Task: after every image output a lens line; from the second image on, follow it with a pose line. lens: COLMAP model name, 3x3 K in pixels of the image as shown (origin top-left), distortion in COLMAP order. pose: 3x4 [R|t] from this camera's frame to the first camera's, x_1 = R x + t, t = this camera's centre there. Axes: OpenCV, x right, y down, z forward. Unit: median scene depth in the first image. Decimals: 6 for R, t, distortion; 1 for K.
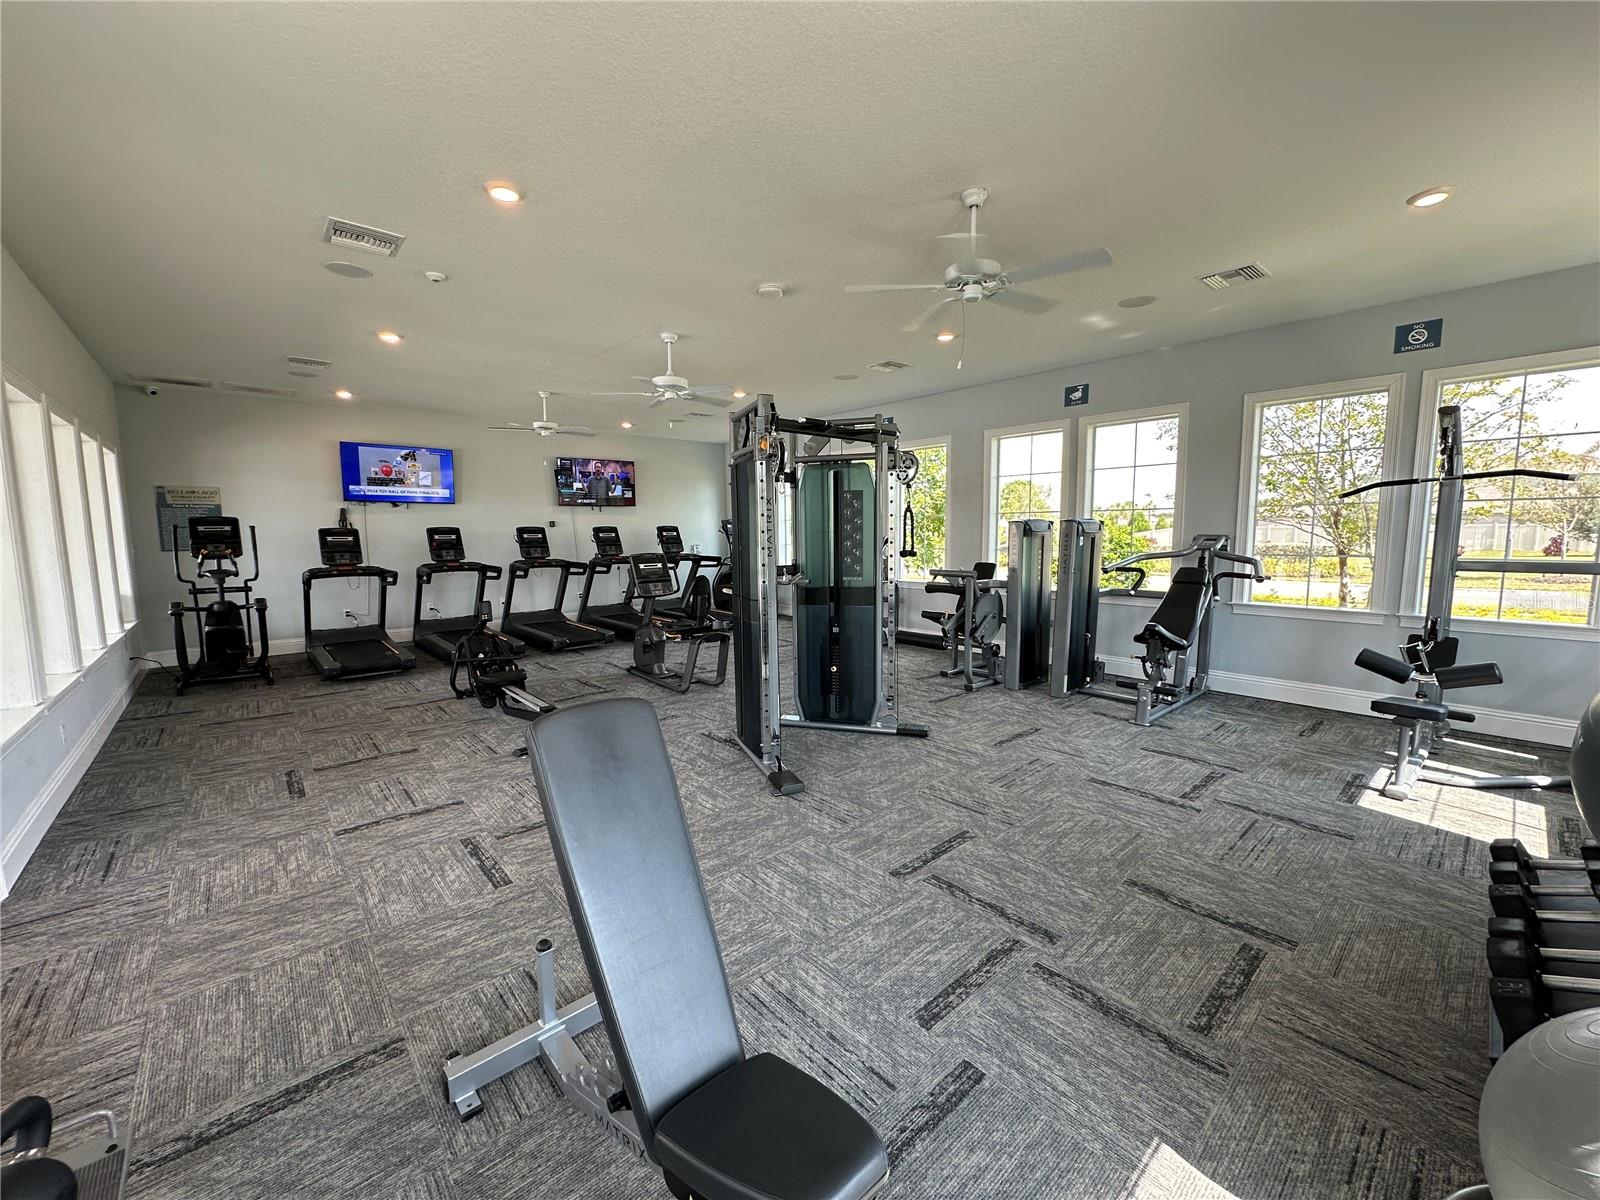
lens RADIAL K [[628.2, 0, 800.0], [0, 628.2, 600.0], [0, 0, 1]] dist [0.000744, -0.000138]
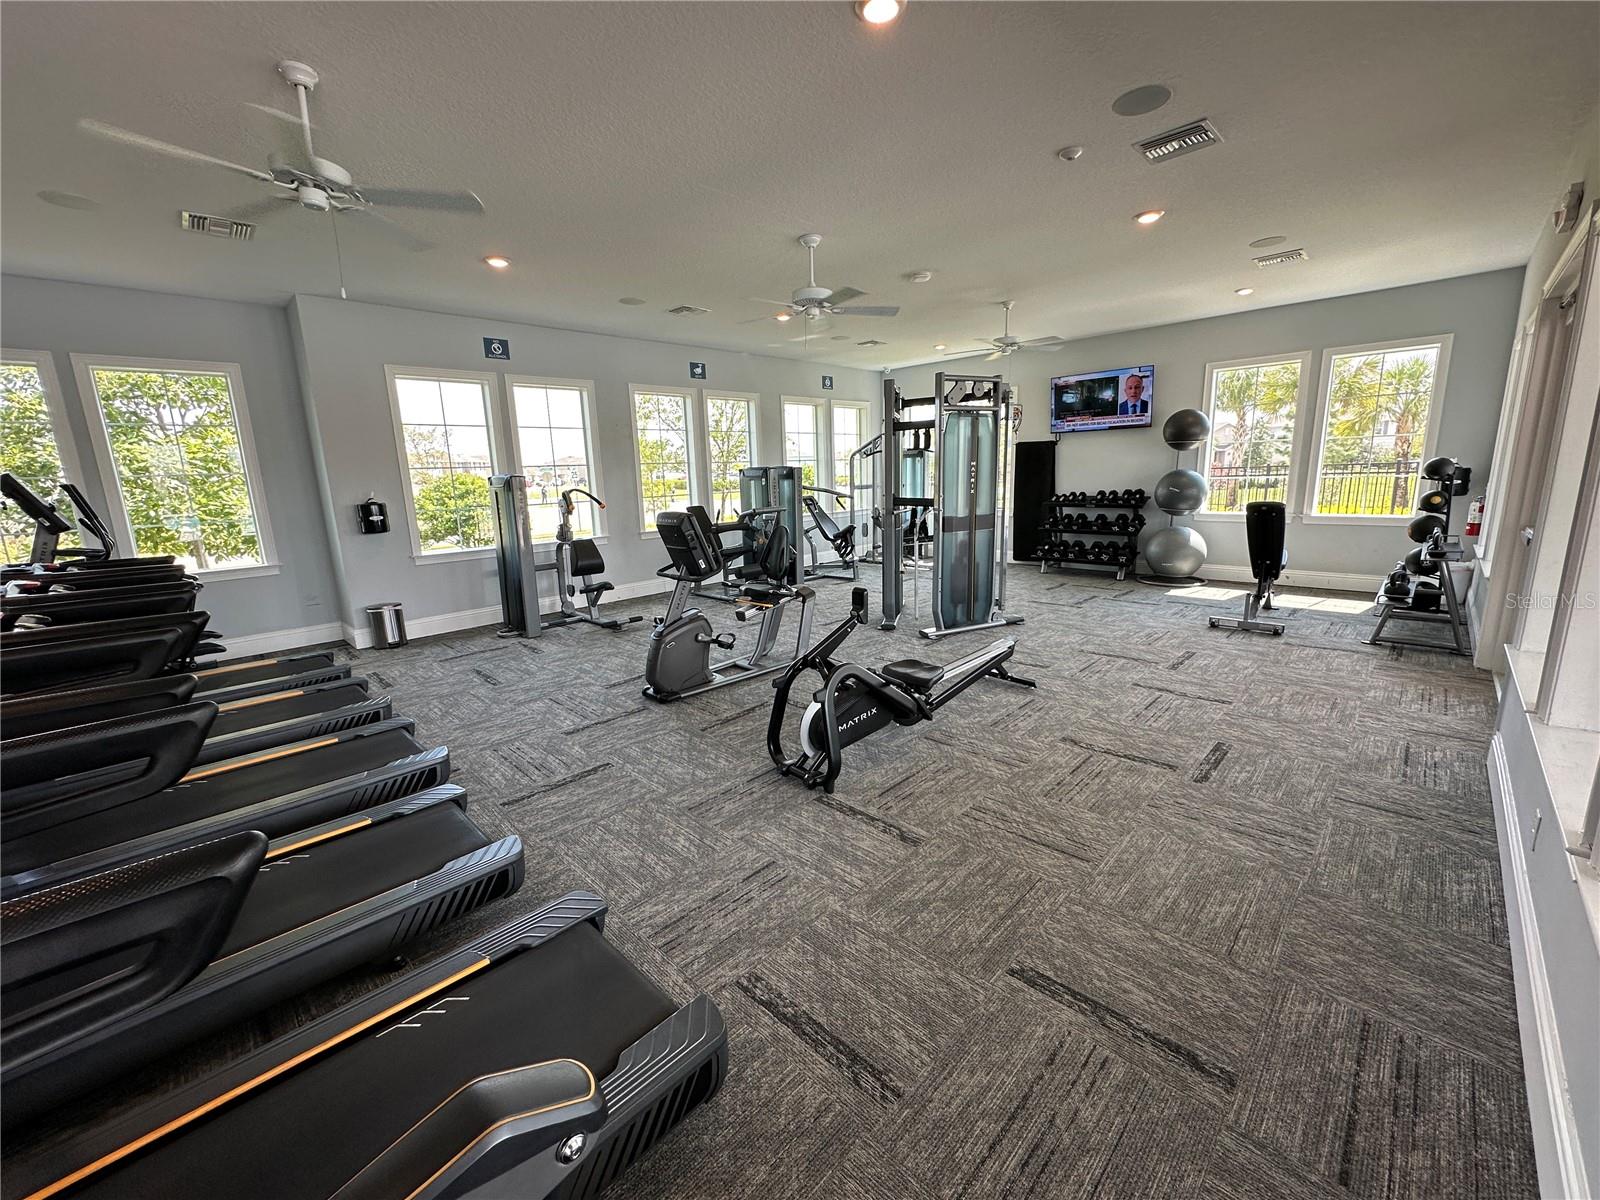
lens RADIAL K [[639.2, 0, 800.0], [0, 639.2, 600.0], [0, 0, 1]] dist [-0.019434, -0.000088]
pose [[-0.056110, -0.183513, 0.981415, -1.320306], [0.153364, 0.969713, 0.190093, -0.128621], [-0.986575, 0.161180, -0.026266, 1.297240]]
